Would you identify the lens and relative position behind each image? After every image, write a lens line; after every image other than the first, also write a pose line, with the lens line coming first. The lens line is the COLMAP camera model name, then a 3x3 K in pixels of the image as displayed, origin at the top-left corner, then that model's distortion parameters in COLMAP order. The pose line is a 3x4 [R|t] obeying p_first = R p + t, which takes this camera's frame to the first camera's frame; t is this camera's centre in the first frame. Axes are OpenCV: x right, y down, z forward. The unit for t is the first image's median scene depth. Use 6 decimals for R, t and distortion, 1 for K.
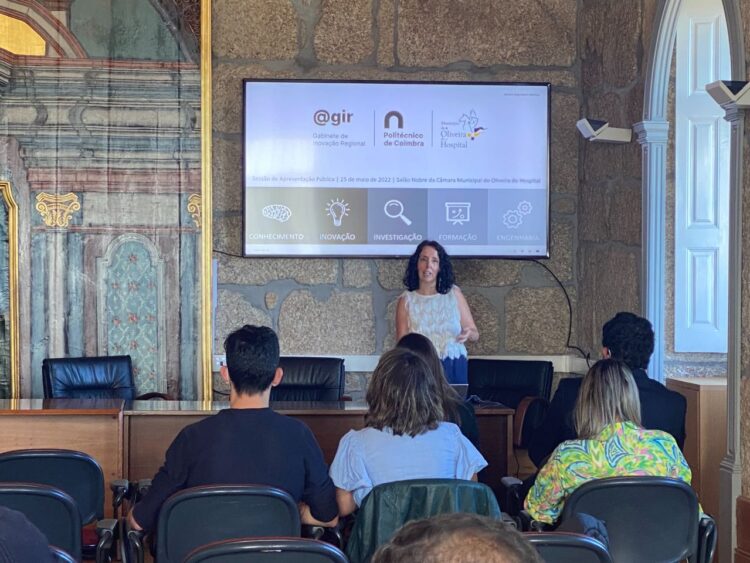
lens RADIAL K [[1990.5, 0, 375.0], [0, 1990.5, 281.5], [0, 0, 1]] dist [0.072341, 0.846649]
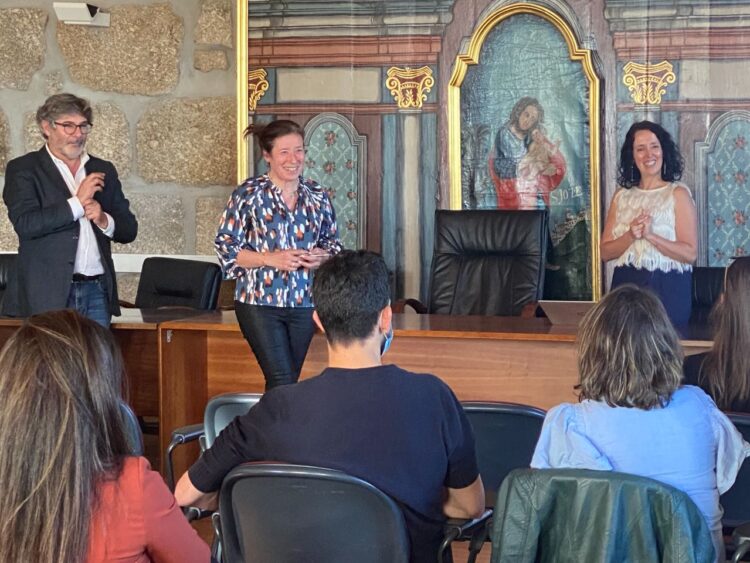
lens RADIAL K [[2169.4, 0, 376.9], [0, 2169.4, 318.0], [0, 0, 1]] dist [0.131557, -0.121655]
pose [[0.873875, 0.028998, -0.485284, 0.174635], [0.005295, 0.997592, 0.069147, -0.002489], [0.486121, -0.062995, 0.871618, 0.172227]]
